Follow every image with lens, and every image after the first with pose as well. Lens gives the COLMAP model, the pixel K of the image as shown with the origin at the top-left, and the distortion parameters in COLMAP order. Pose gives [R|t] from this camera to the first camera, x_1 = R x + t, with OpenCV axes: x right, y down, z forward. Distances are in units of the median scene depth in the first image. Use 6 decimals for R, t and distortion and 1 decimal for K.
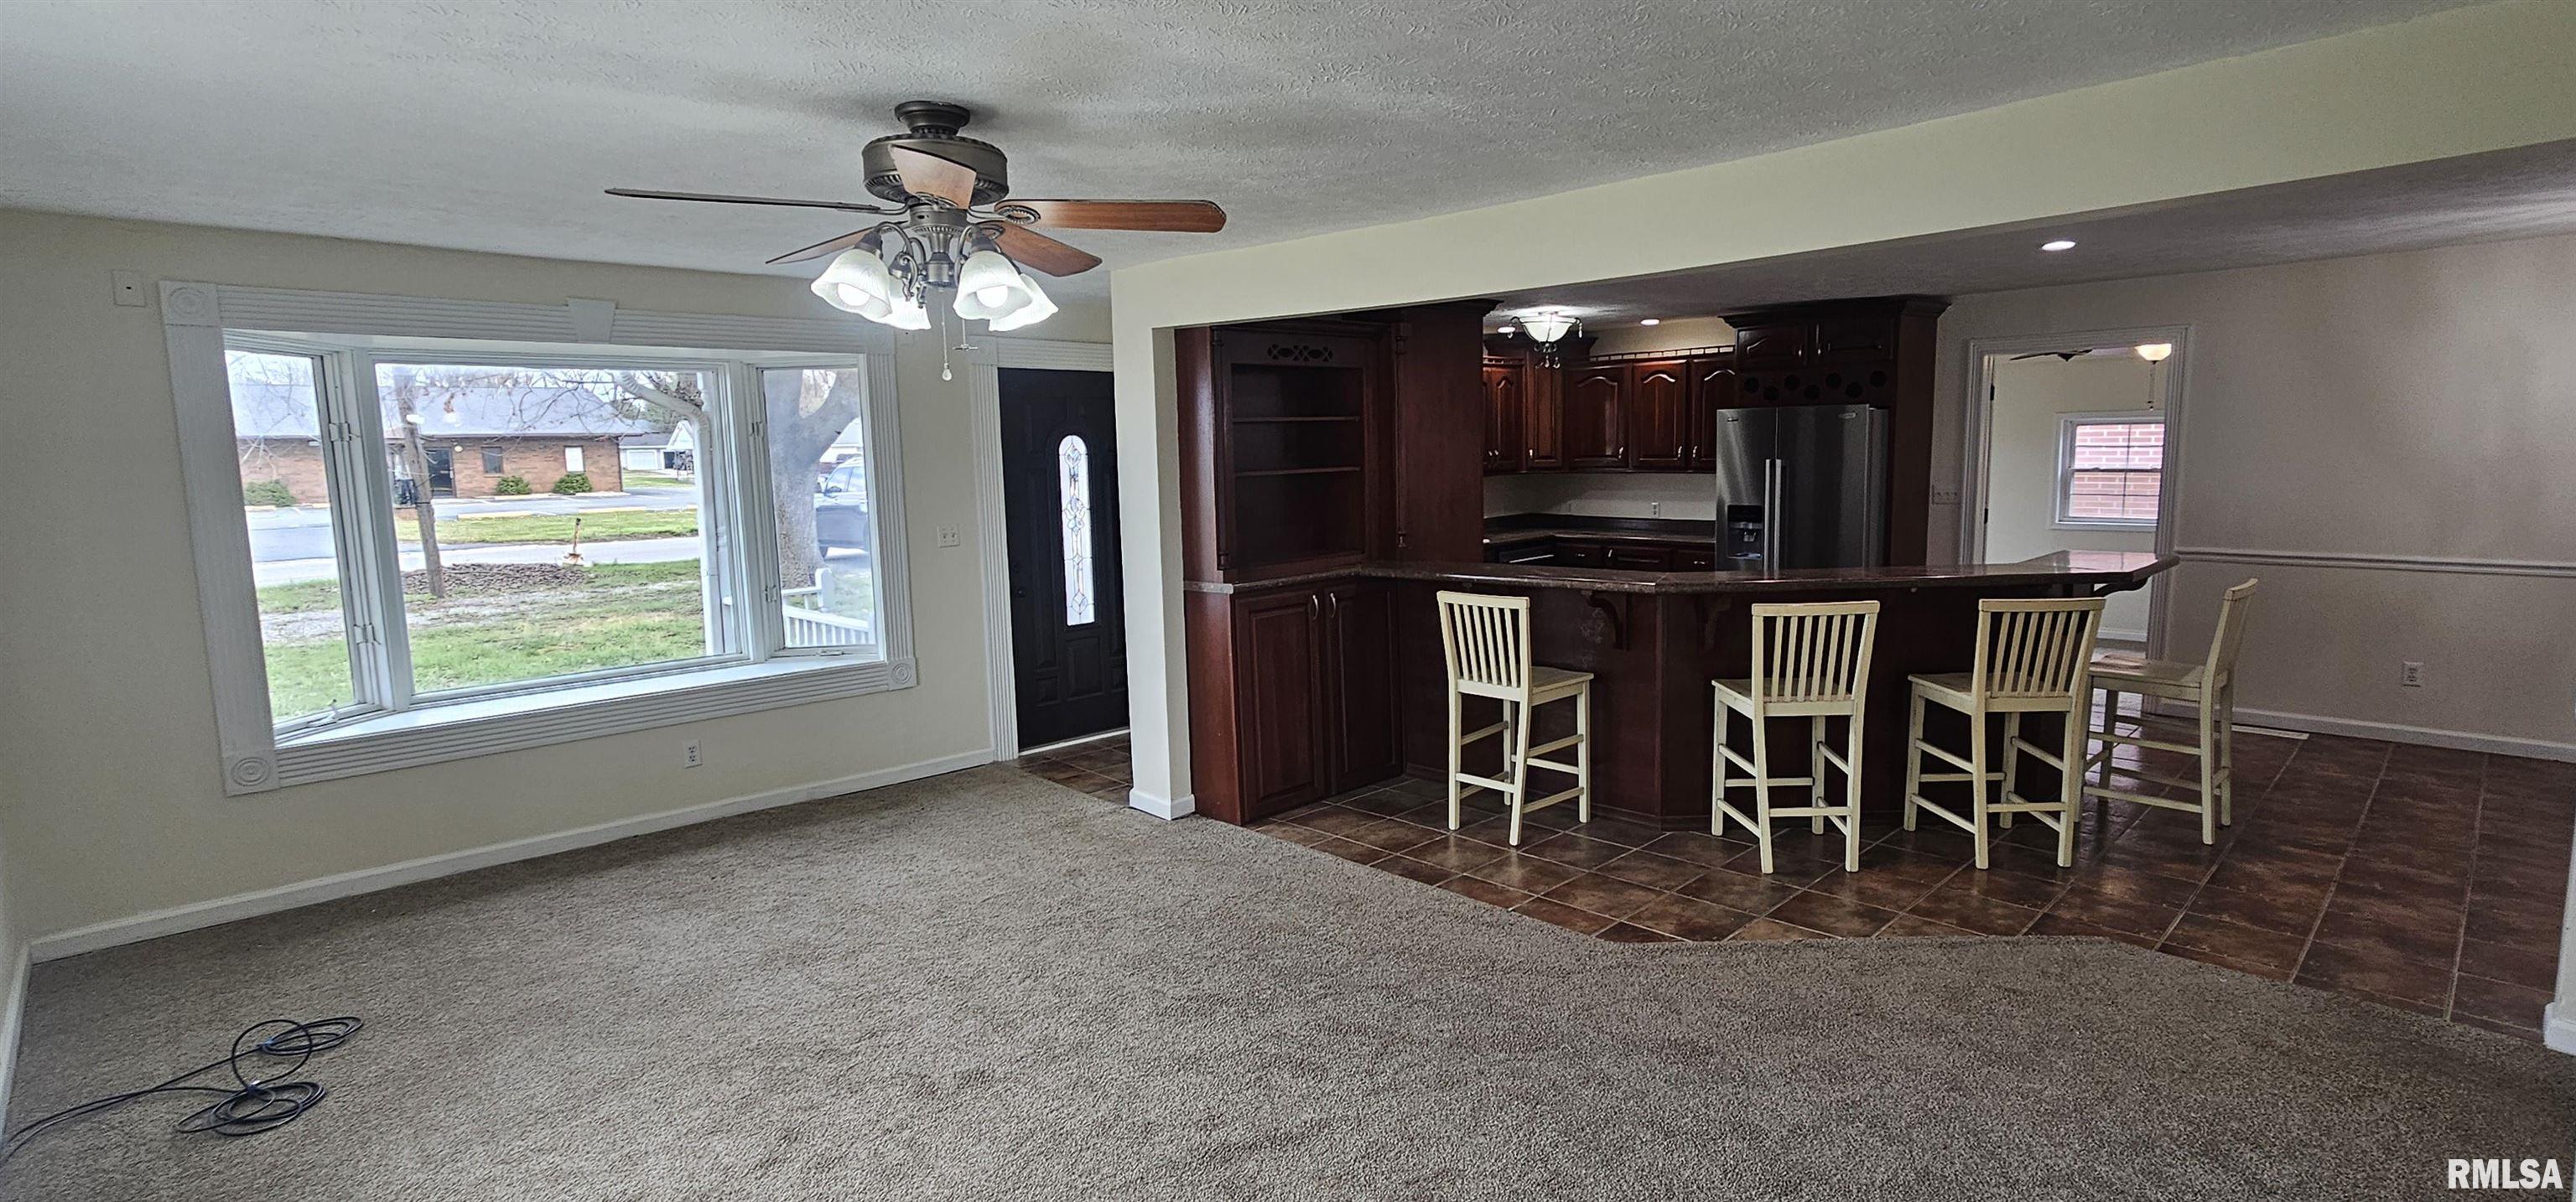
lens RADIAL K [[1206.2, 0, 1288.0], [0, 1206.2, 601.0], [0, 0, 1]] dist [-0.004281, -0.000866]
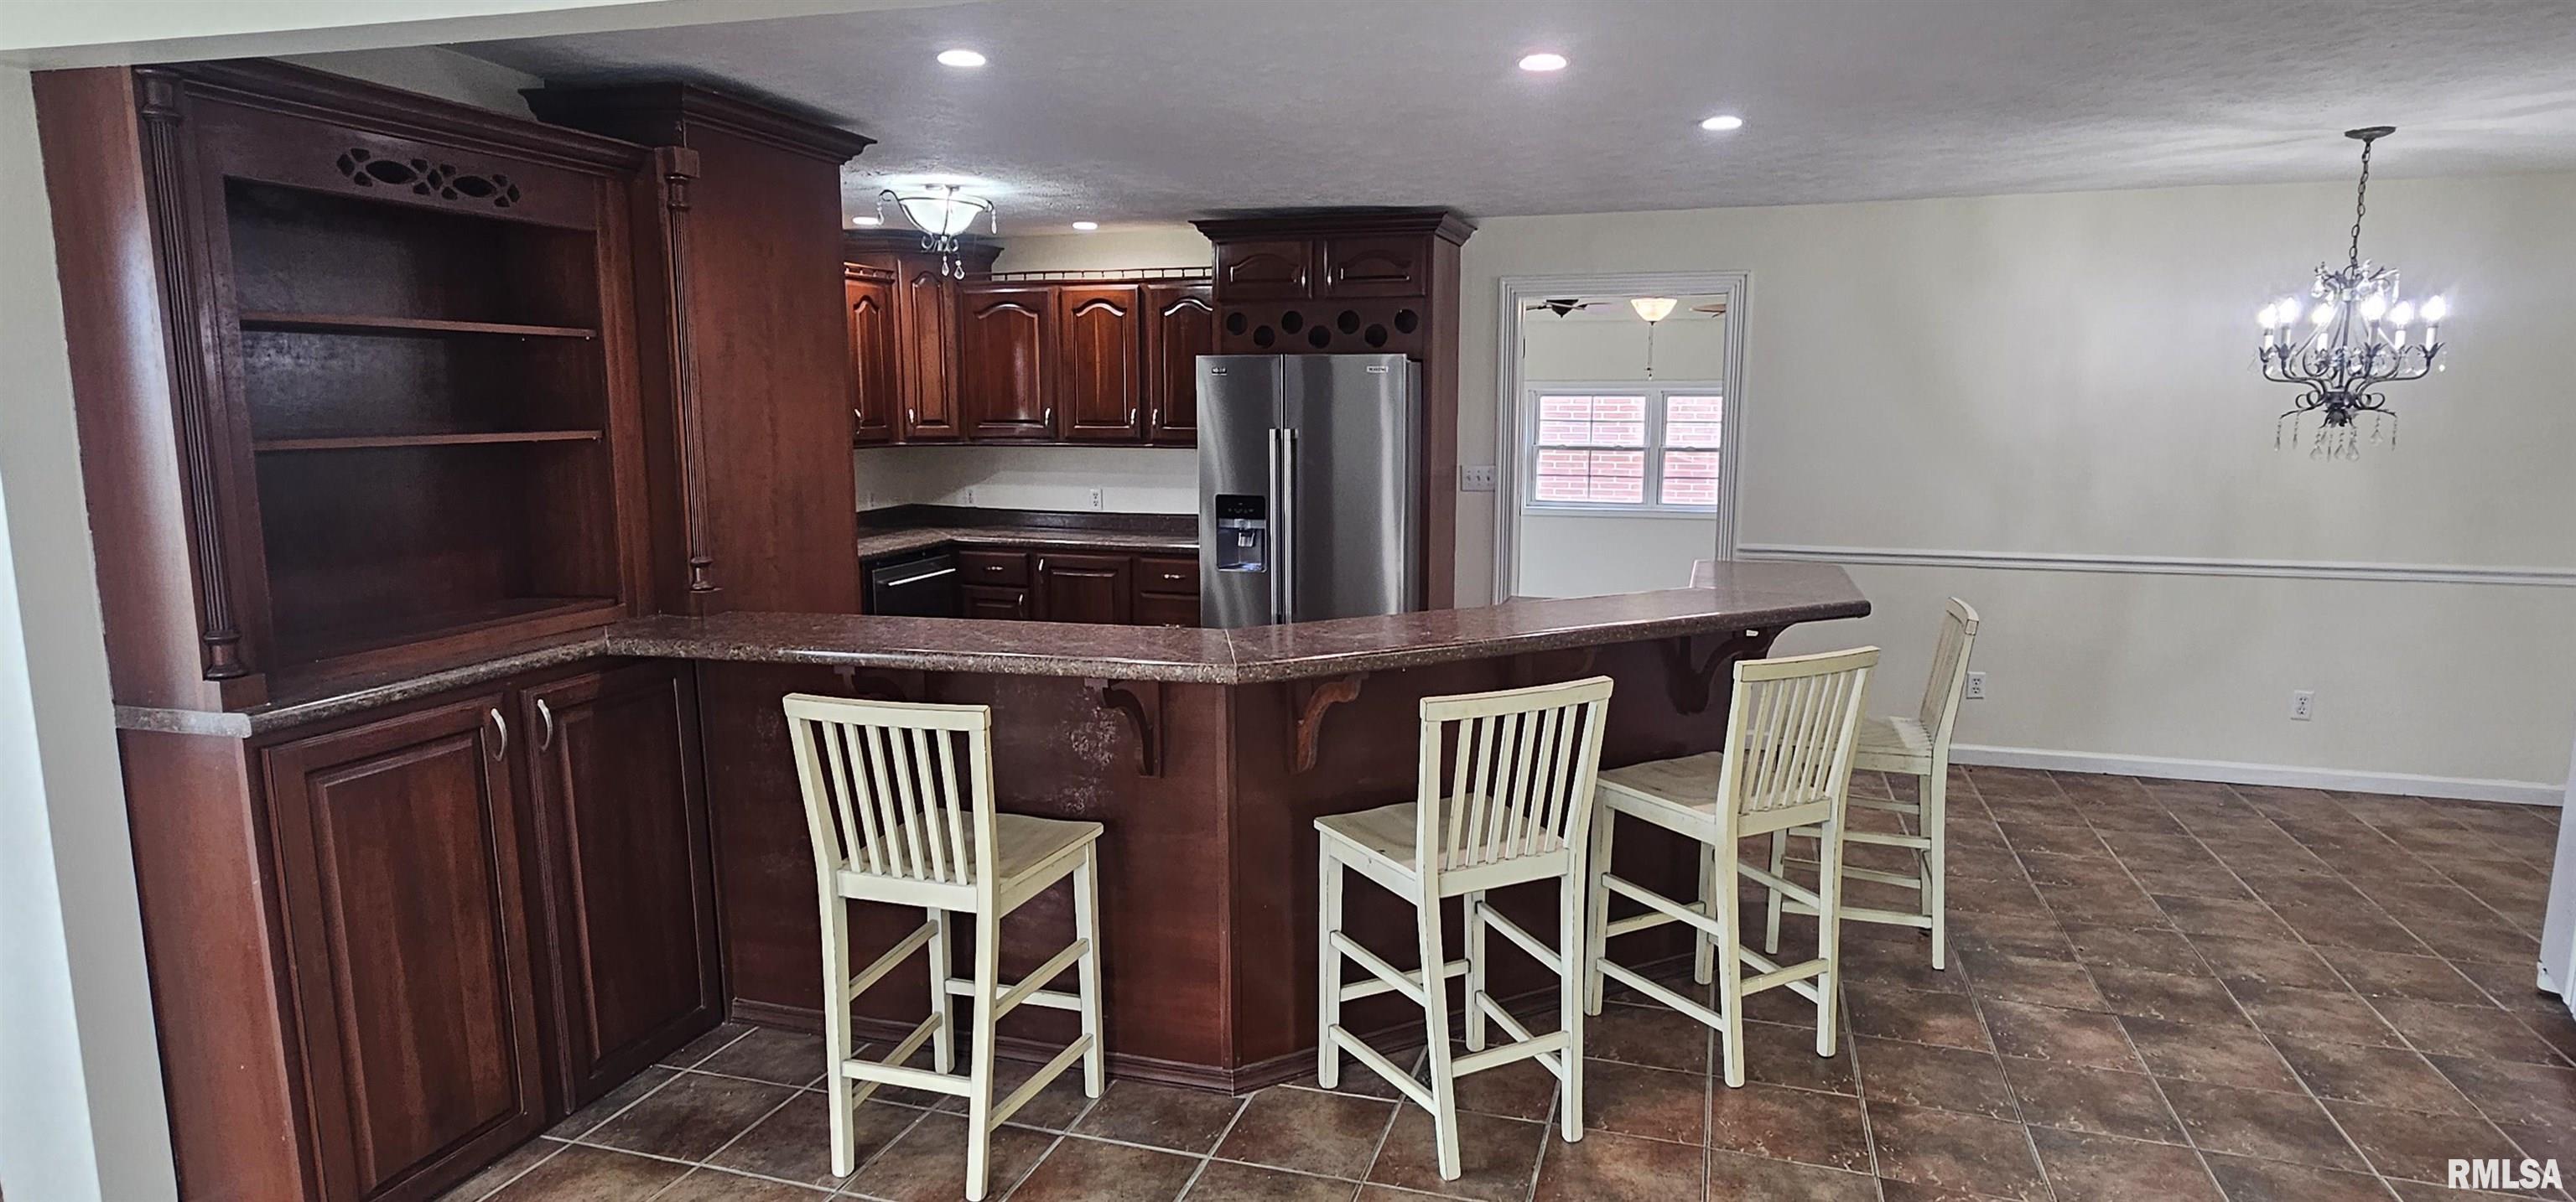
lens RADIAL K [[1365.8, 0, 1331.0], [0, 1365.8, 594.1], [0, 0, 1]] dist [0.004821, 0.000215]
pose [[0.867354, -0.045094, 0.495645, 0.043410], [0.042950, 0.998953, 0.015726, -0.045309], [-0.495836, 0.007648, 0.868383, 0.405911]]
